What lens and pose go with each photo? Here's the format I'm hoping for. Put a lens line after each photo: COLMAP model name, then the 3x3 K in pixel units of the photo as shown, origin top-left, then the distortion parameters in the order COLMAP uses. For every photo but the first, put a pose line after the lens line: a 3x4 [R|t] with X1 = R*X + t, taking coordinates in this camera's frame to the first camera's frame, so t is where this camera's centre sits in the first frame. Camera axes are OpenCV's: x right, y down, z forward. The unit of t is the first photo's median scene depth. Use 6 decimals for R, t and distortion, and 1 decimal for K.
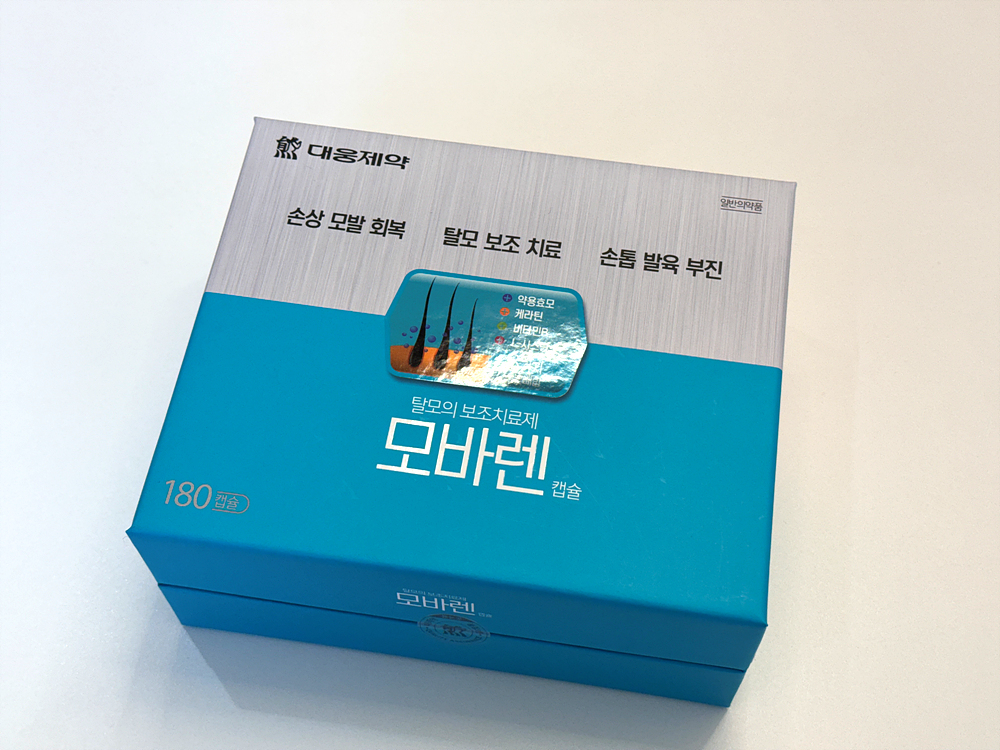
lens RADIAL K [[1291.0, 0, 507.7], [0, 1291.0, 400.4], [0, 0, 1]] dist [0.109066, 0.000000]
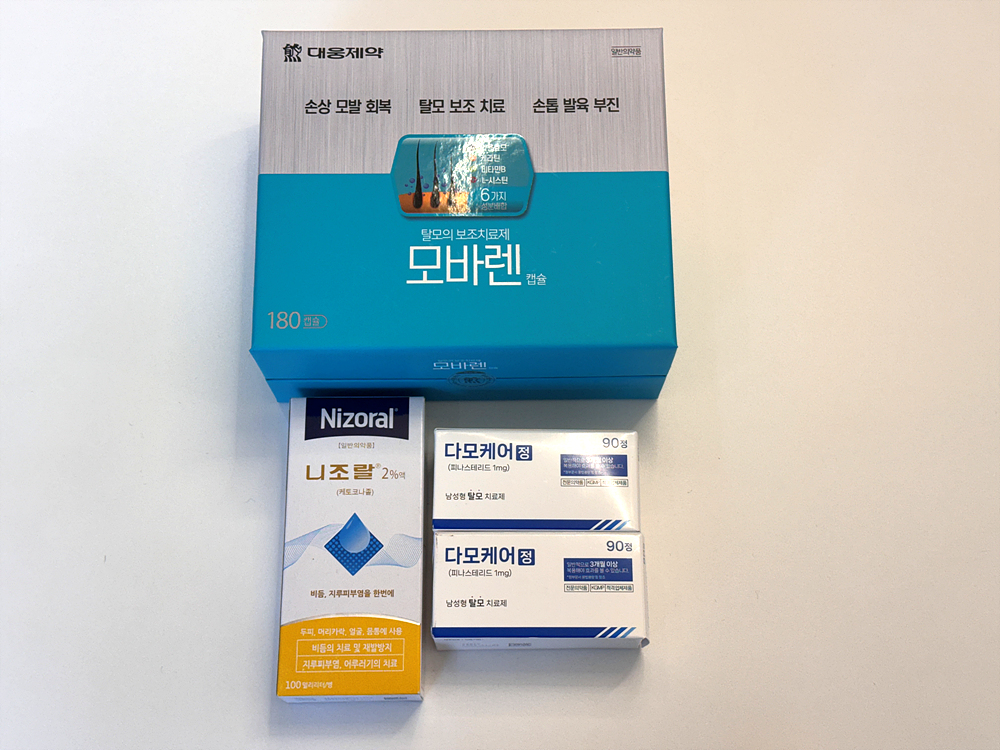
lens RADIAL K [[1291.0, 0, 501.0], [0, 1291.0, 375.9], [0, 0, 1]] dist [0.109066, 0.000000]
pose [[0.986459, -0.156545, 0.048913, -0.078847], [0.143129, 0.967318, 0.209310, -0.130254], [-0.080081, -0.199475, 0.976625, -0.441336]]
